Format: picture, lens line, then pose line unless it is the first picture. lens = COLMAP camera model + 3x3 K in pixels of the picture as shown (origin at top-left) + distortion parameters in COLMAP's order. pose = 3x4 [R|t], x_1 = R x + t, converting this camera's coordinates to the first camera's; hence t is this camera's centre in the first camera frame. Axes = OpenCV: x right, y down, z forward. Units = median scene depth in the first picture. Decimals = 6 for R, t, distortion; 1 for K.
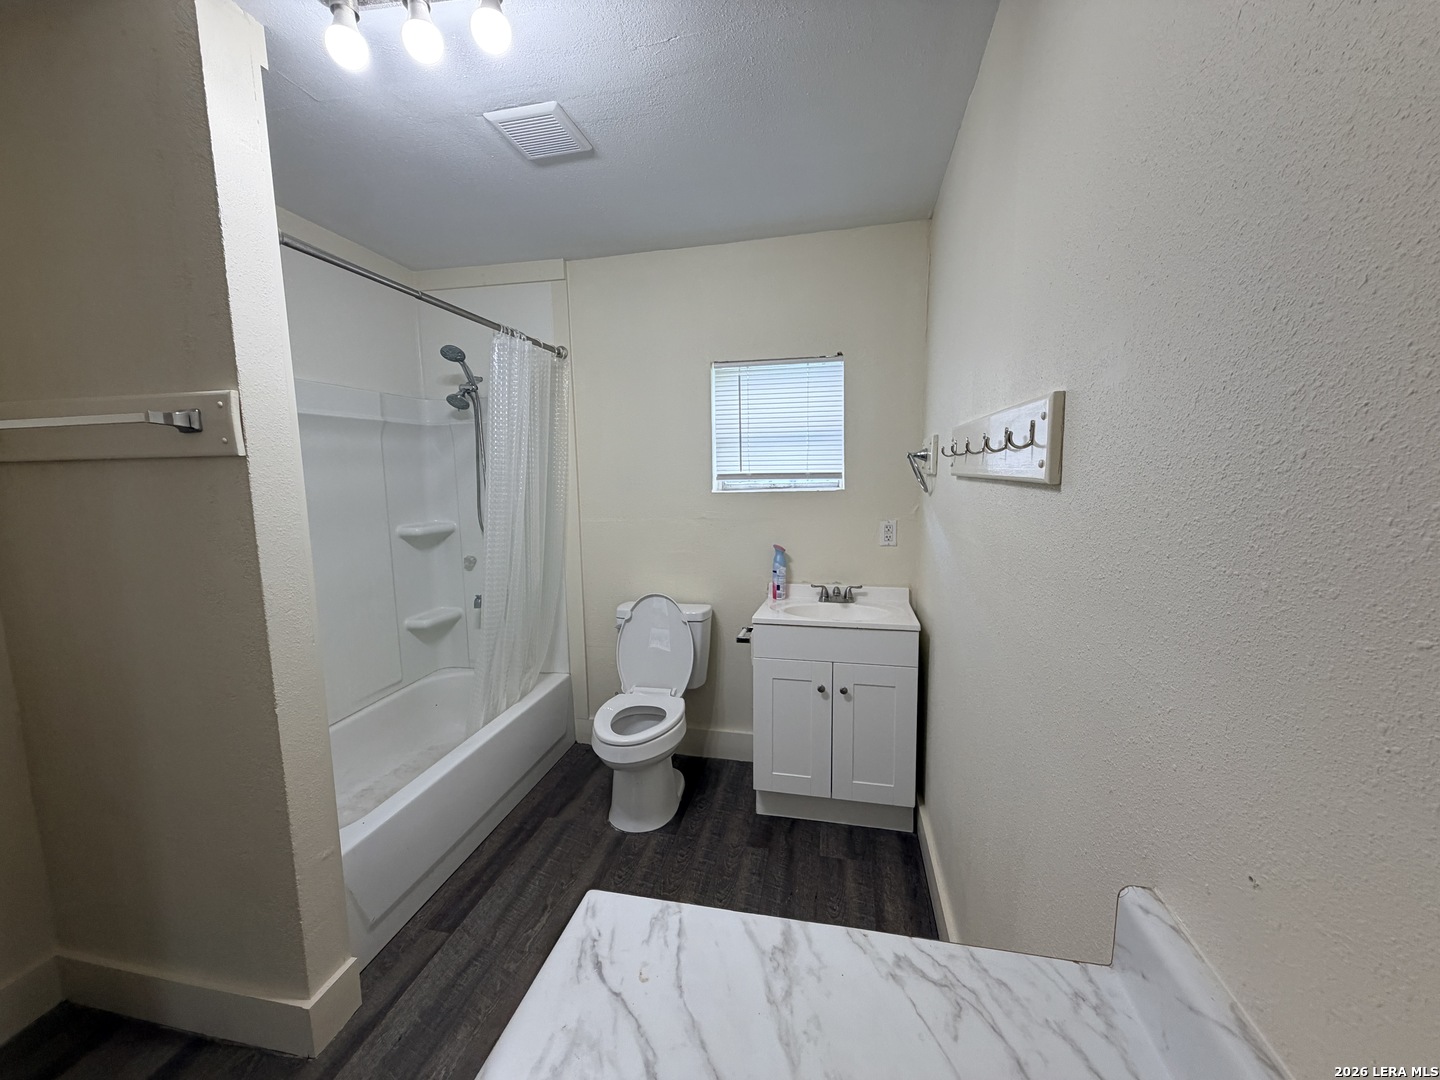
lens RADIAL K [[575.2, 0, 719.0], [0, 575.2, 541.3], [0, 0, 1]] dist [-0.000929, 0.000879]
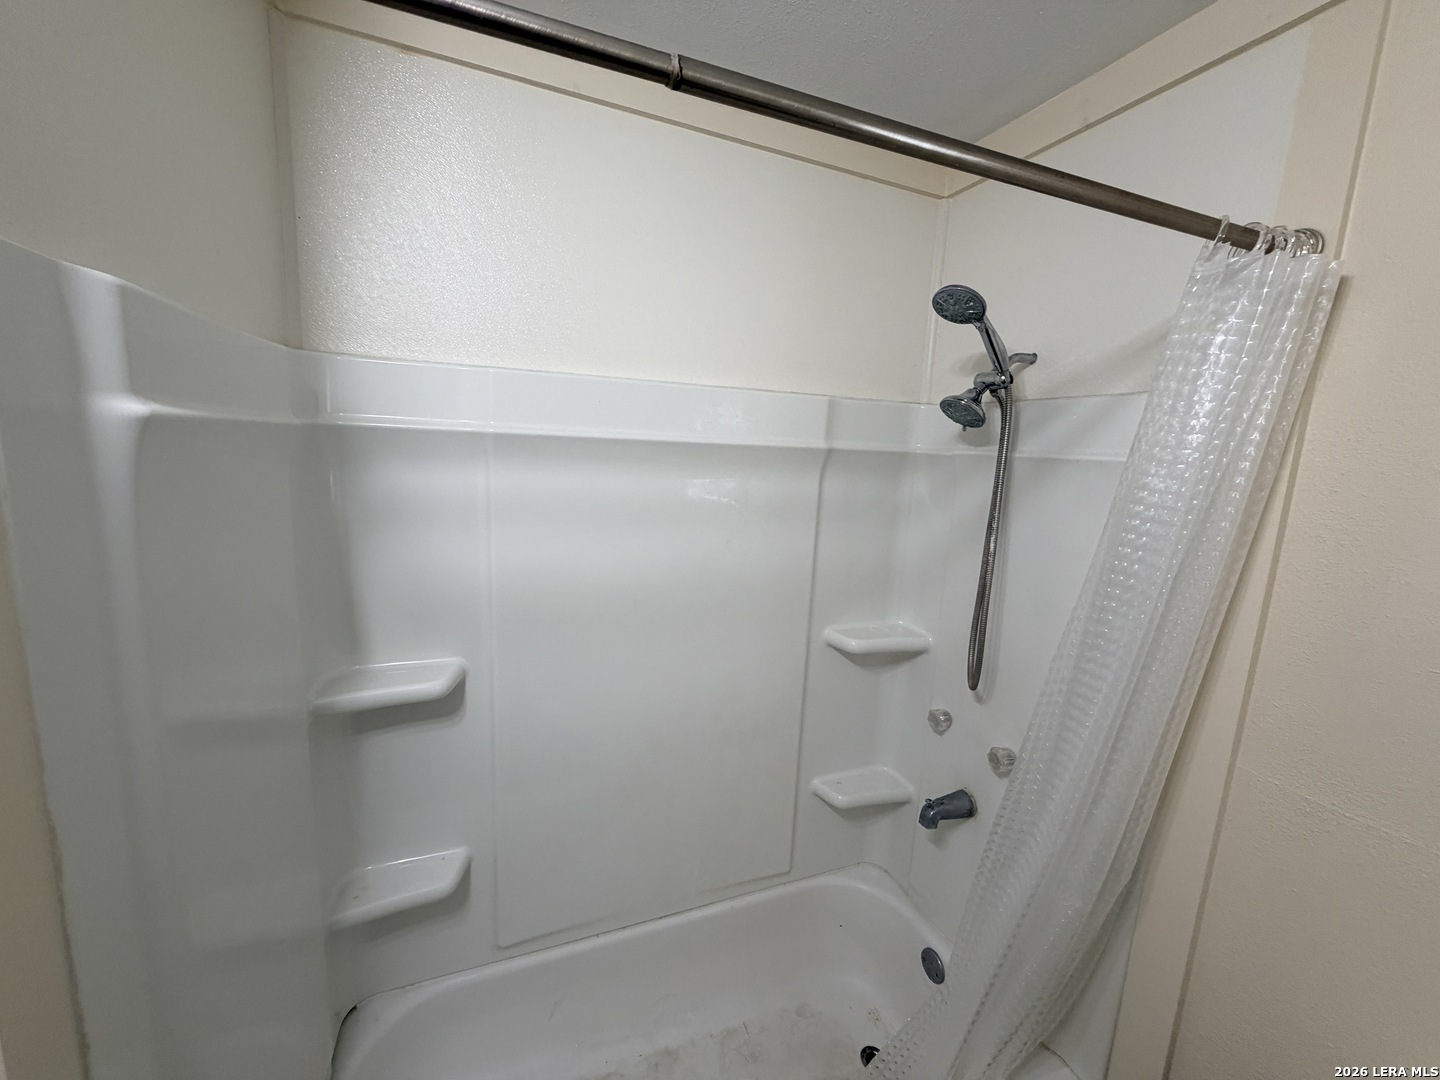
lens RADIAL K [[575.2, 0, 718.5], [0, 575.2, 542.1], [0, 0, 1]] dist [-0.000929, 0.000879]
pose [[0.543925, 0.185068, -0.818471, -0.159973], [-0.161172, 0.980257, 0.114541, -0.158437], [0.823510, 0.069613, 0.563014, 0.574715]]
